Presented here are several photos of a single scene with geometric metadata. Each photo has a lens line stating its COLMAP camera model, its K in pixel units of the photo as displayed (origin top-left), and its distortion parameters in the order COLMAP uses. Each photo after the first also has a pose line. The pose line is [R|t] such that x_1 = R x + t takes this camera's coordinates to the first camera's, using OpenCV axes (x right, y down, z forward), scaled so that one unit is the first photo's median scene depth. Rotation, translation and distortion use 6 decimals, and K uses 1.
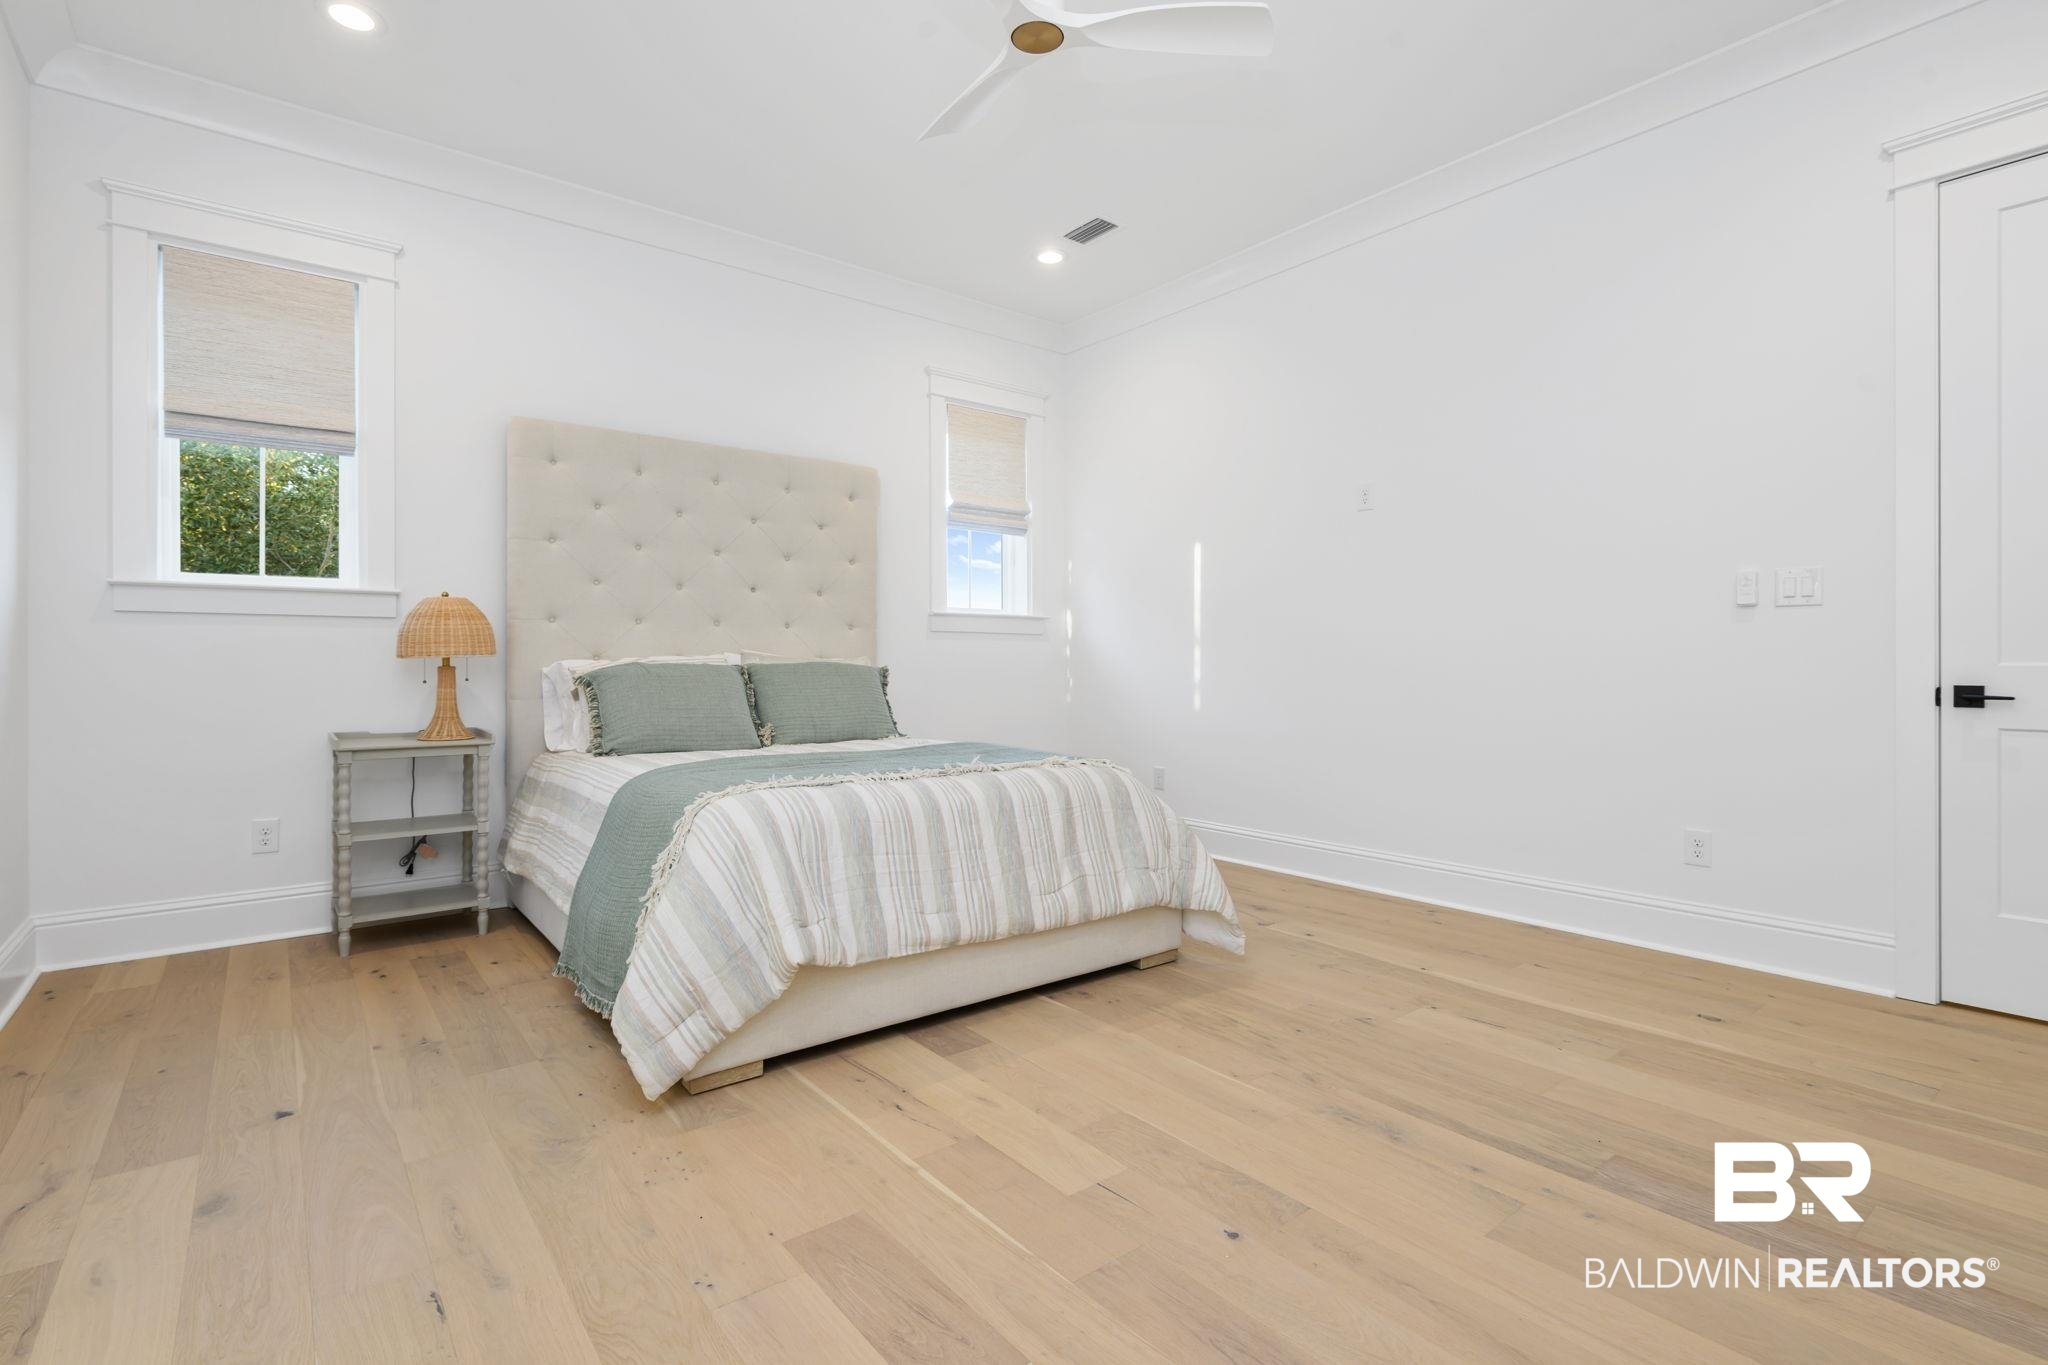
lens RADIAL K [[940.6, 0, 1031.1], [0, 940.6, 672.1], [0, 0, 1]] dist [-0.000021, -0.001431]
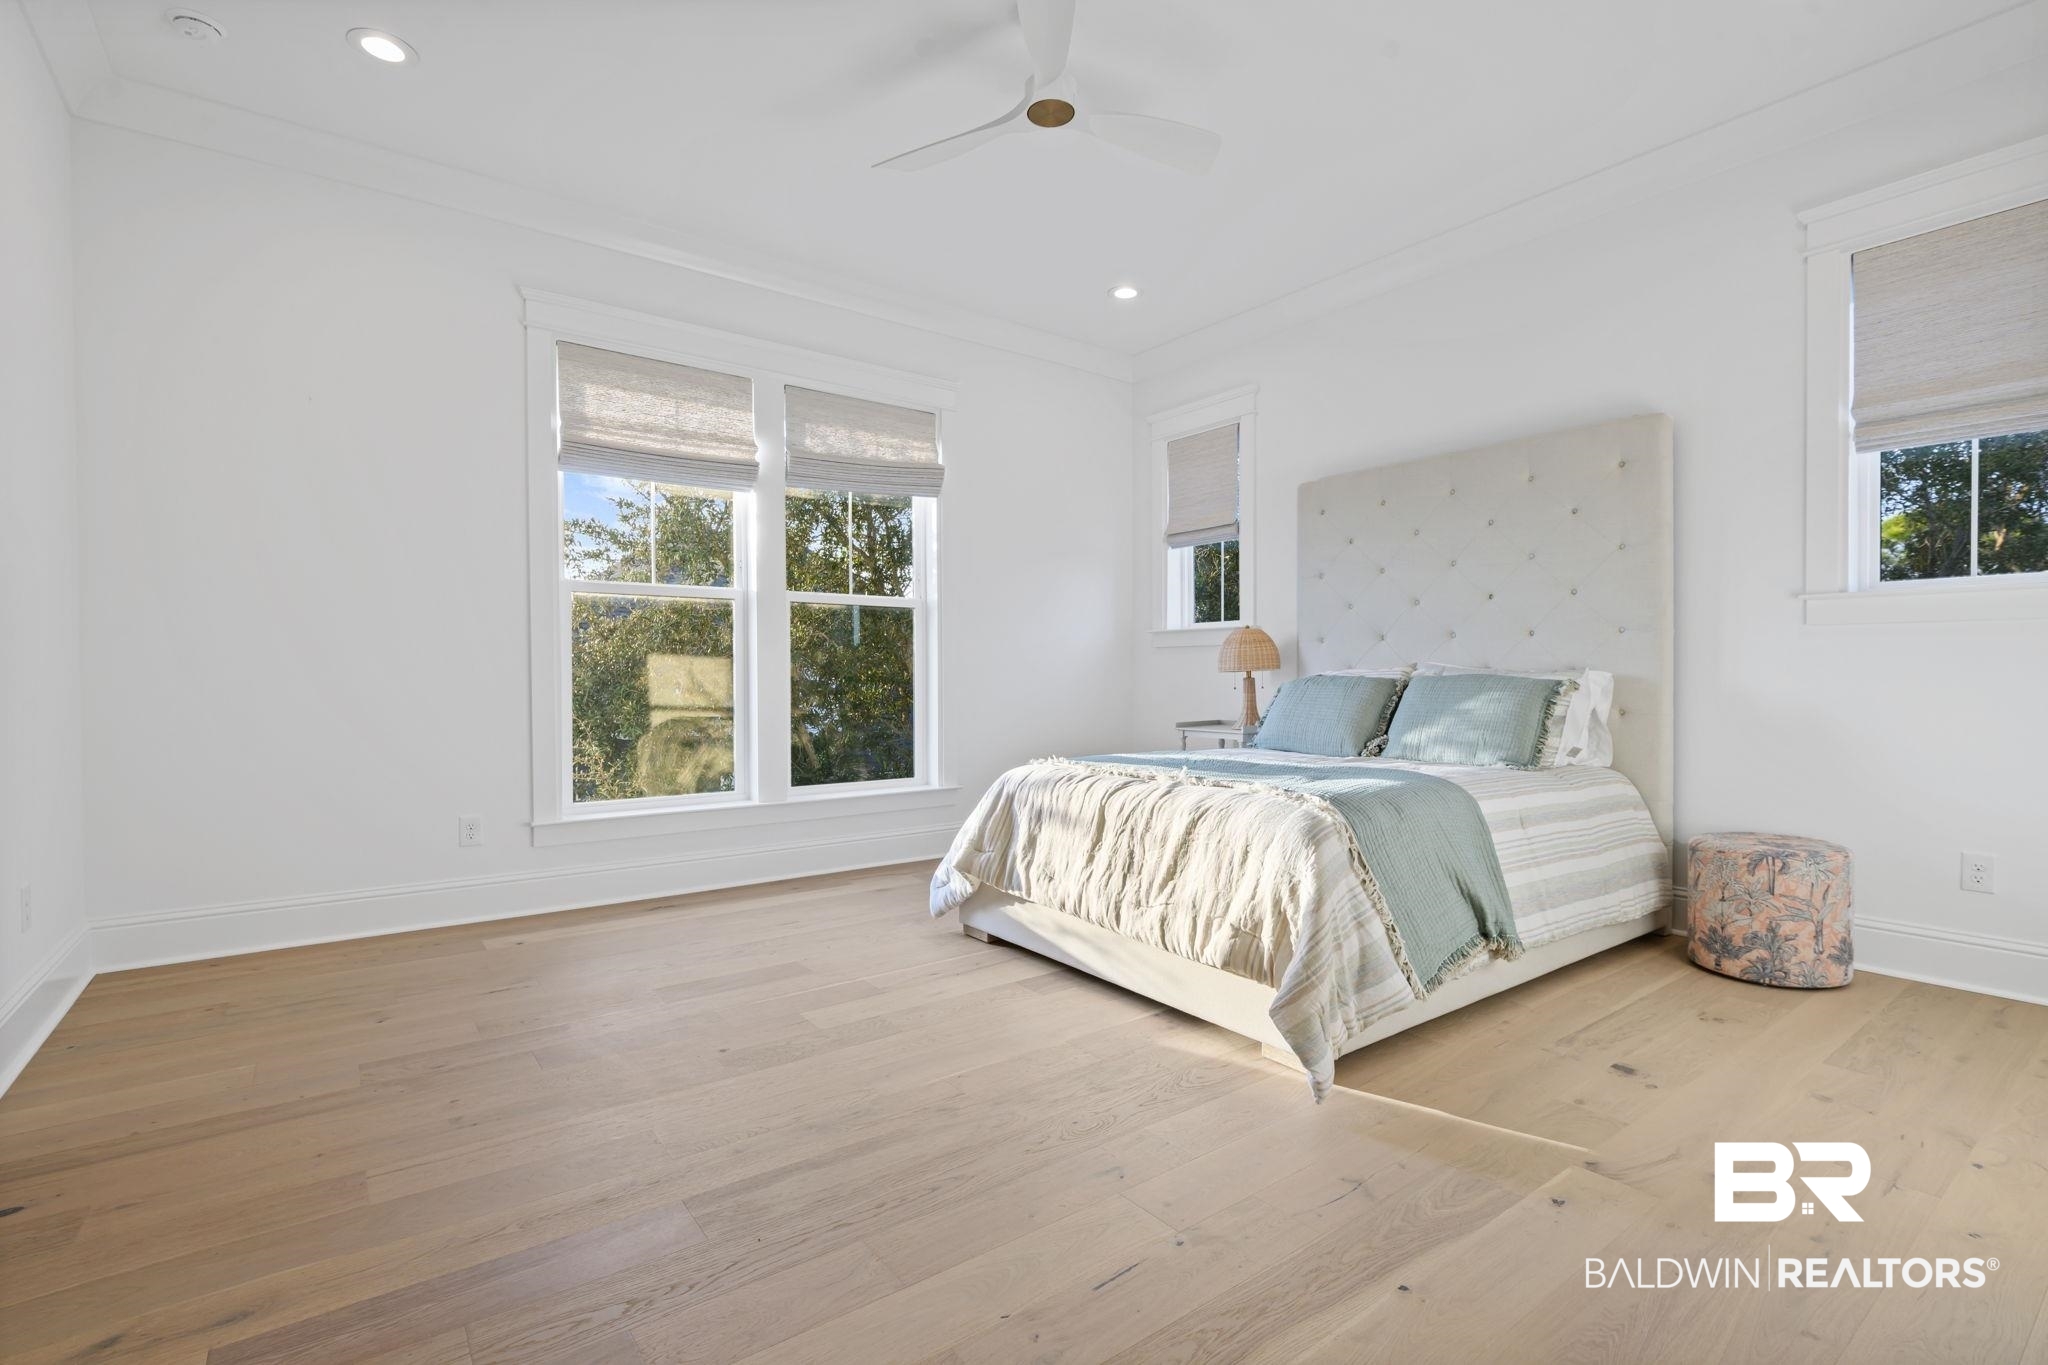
lens RADIAL K [[940.6, 0, 1031.1], [0, 940.6, 682.8], [0, 0, 1]] dist [-0.000021, -0.001431]
pose [[-0.034692, 0.006717, -0.999375, 0.822862], [-0.004214, 0.999968, 0.006868, -0.007528], [0.999389, 0.004450, -0.034663, 0.735389]]
